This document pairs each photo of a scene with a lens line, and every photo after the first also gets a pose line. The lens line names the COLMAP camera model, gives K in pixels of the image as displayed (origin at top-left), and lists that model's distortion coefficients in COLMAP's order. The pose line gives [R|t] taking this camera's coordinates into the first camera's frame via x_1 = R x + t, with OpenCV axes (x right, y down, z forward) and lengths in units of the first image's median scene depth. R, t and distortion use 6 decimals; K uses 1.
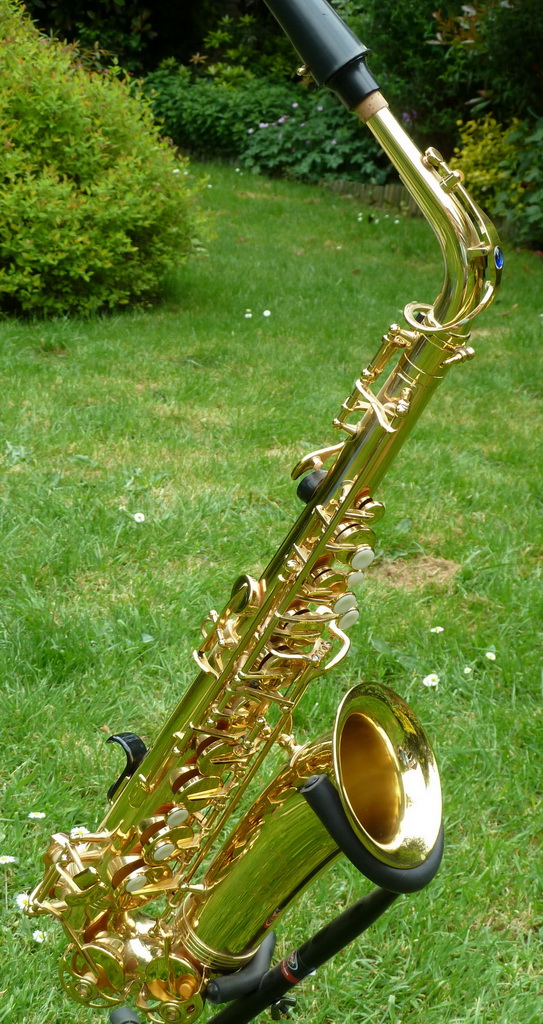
lens RADIAL K [[1546.3, 0, 286.9], [0, 1546.3, 514.1], [0, 0, 1]] dist [-0.039173, -0.142205]
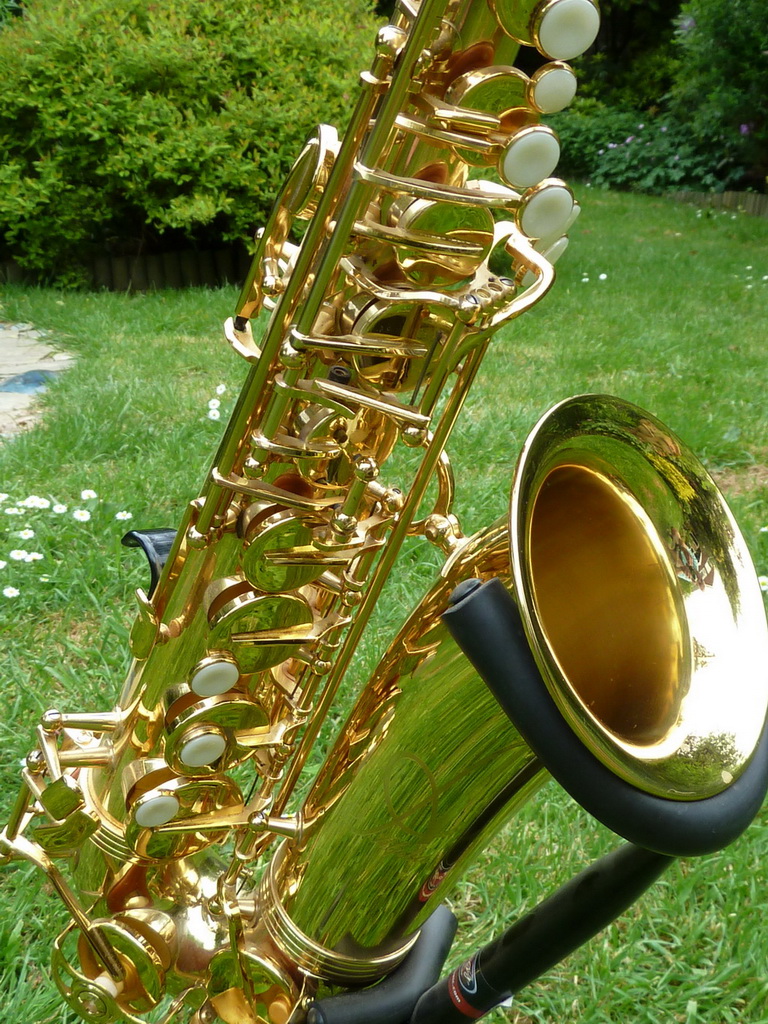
lens RADIAL K [[1356.1, 0, 384.0], [0, 1356.1, 512.0], [0, 0, 1]] dist [-0.018271, -0.078062]
pose [[0.983529, 0.004854, -0.180683, 0.037696], [-0.002630, 0.999918, 0.012544, 0.087220], [0.180729, -0.011862, 0.983461, 0.370845]]
